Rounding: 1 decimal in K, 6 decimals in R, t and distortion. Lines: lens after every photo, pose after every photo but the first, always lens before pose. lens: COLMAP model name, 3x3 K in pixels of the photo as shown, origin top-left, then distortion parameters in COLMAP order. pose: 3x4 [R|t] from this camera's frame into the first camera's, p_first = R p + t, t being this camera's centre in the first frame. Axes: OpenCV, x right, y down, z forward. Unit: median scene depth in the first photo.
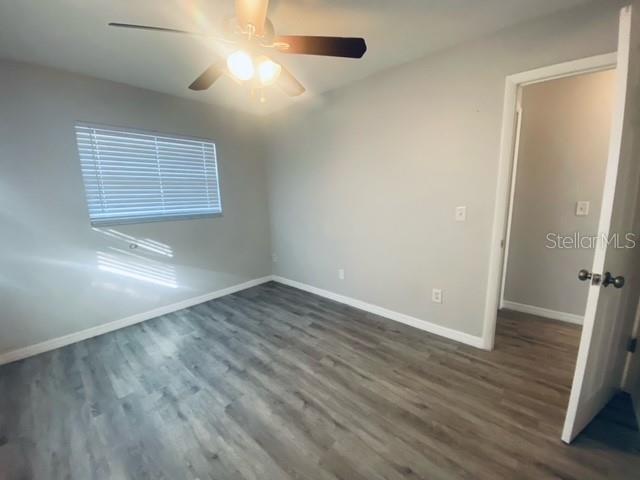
lens RADIAL K [[261.9, 0, 318.2], [0, 261.9, 238.4], [0, 0, 1]] dist [0.015891, -0.017438]
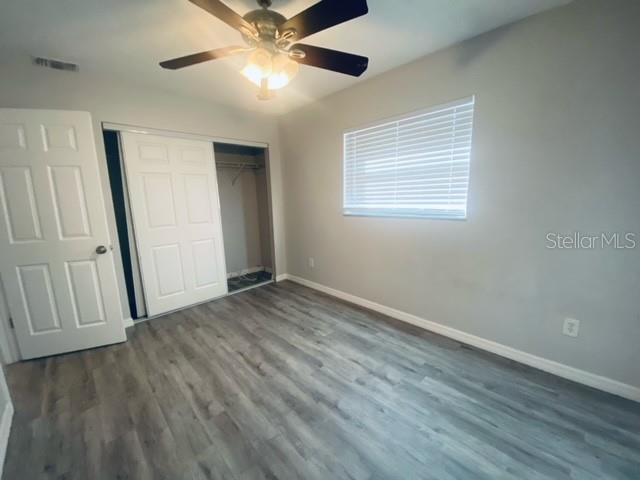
lens RADIAL K [[261.9, 0, 318.2], [0, 261.9, 238.4], [0, 0, 1]] dist [0.015891, -0.017438]
pose [[-0.996147, 0.045073, 0.075233, -0.406531], [0.066922, 0.945088, 0.319892, -0.282873], [-0.056683, 0.323694, -0.944462, 1.781748]]
